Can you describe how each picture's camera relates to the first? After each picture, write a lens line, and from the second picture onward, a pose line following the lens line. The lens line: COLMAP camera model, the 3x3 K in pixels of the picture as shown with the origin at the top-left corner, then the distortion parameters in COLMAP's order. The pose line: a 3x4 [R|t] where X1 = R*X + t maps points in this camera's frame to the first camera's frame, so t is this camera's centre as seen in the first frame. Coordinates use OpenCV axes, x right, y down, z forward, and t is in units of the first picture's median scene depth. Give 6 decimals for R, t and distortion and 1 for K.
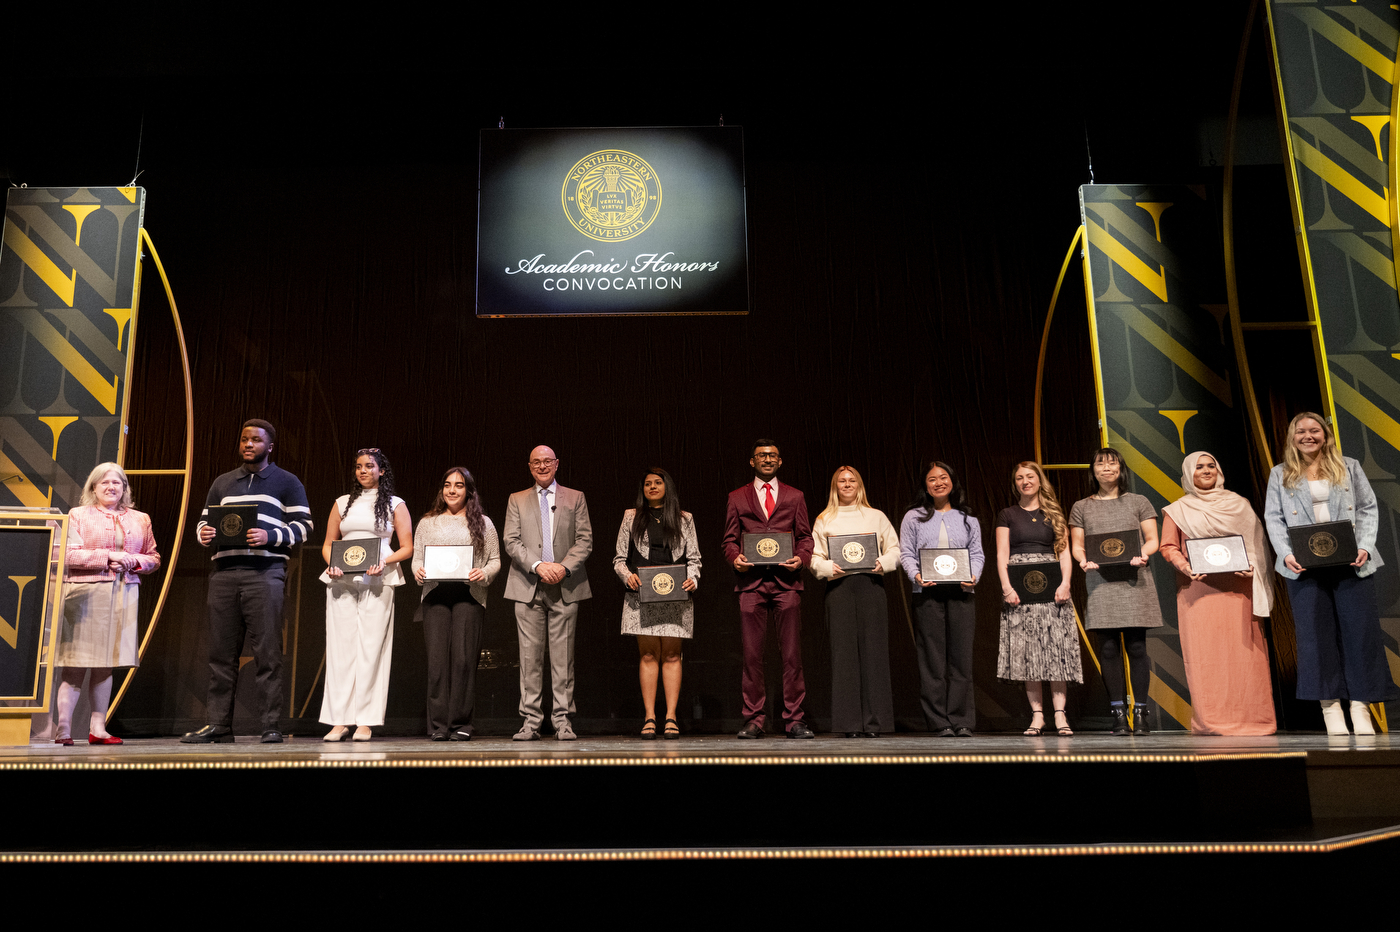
lens RADIAL K [[951.6, 0, 699.4], [0, 951.6, 475.0], [0, 0, 1]] dist [-0.007533, -0.002731]
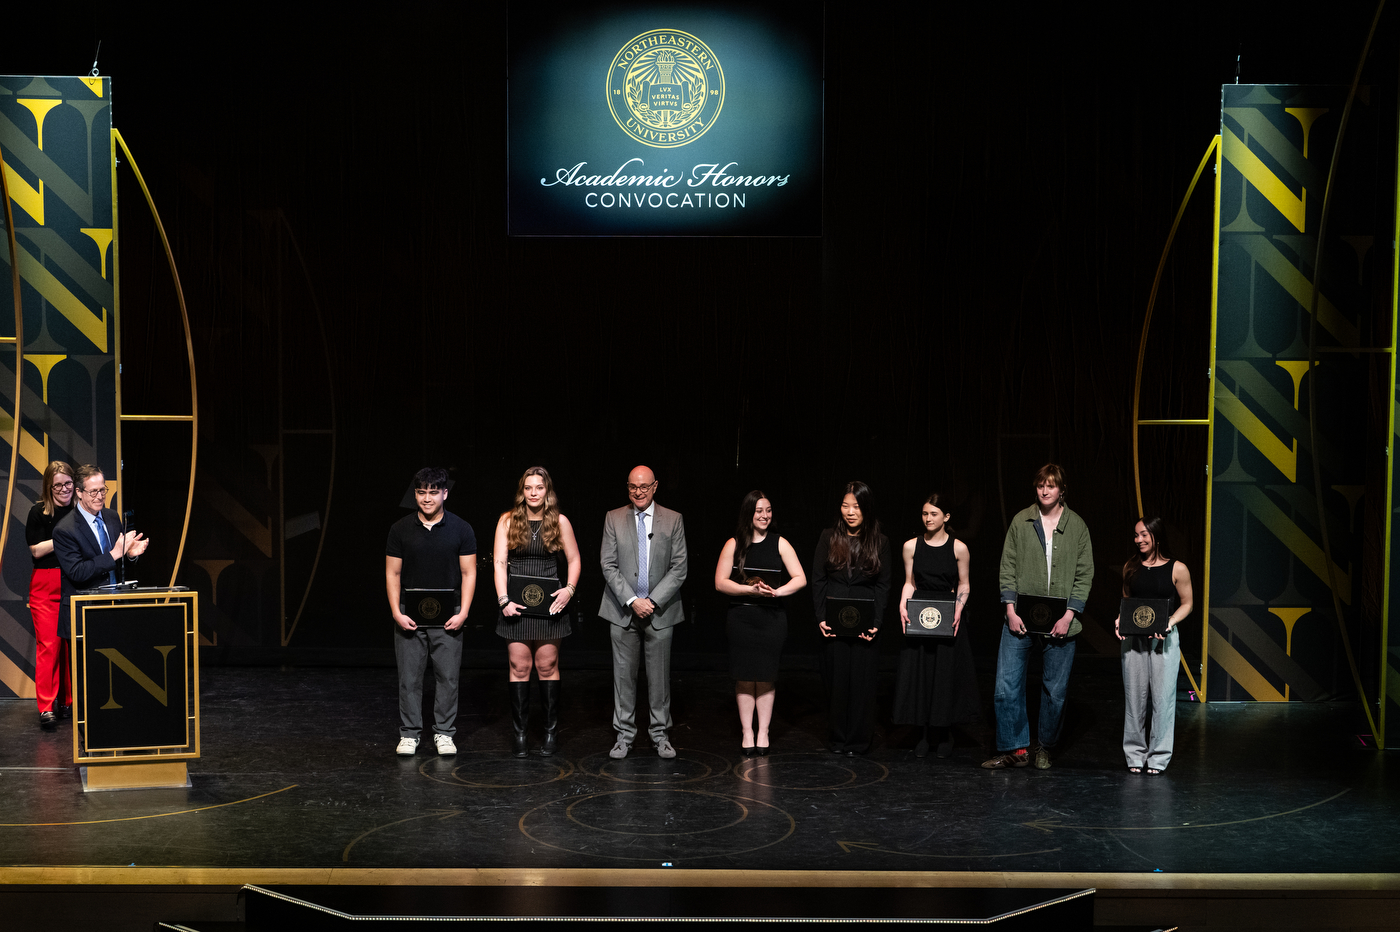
lens RADIAL K [[2817.5, 0, 699.5], [0, 2817.5, 467.3], [0, 0, 1]] dist [0.009245, 0.000000]
pose [[0.998442, 0.017725, 0.052908, -0.191016], [-0.034000, 0.945104, 0.324996, -0.800434], [-0.044243, -0.326288, 0.944234, -1.481194]]
